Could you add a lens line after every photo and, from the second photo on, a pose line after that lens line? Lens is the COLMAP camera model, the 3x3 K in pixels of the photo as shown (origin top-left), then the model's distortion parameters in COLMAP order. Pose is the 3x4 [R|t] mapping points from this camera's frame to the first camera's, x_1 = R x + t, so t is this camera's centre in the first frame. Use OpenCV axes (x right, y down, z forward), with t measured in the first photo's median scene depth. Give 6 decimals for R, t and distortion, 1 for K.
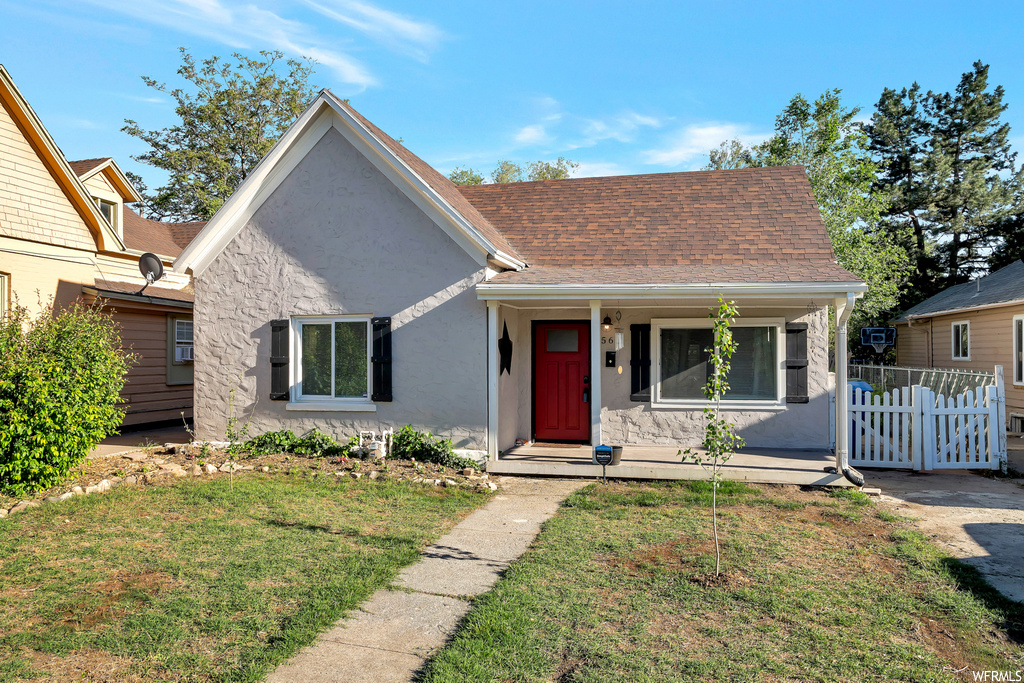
lens RADIAL K [[691.3, 0, 510.9], [0, 691.3, 340.5], [0, 0, 1]] dist [-0.018162, 0.004515]
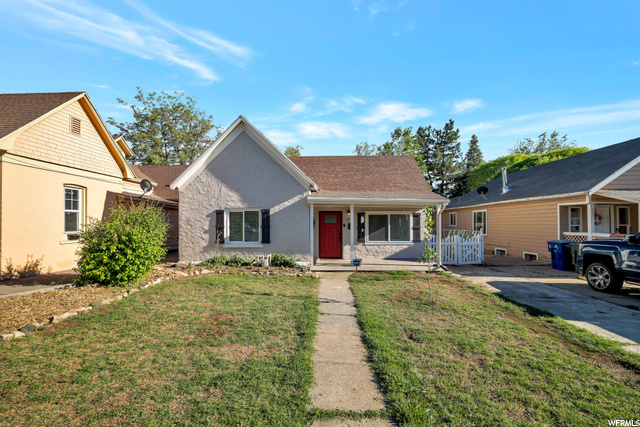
lens RADIAL K [[280.9, 0, 319.4], [0, 280.9, 218.8], [0, 0, 1]] dist [-0.019401, 0.001346]
pose [[0.979206, 0.004188, 0.202825, -0.195656], [-0.004762, 0.999986, 0.002341, -0.003140], [-0.202812, -0.003258, 0.979212, -0.022627]]
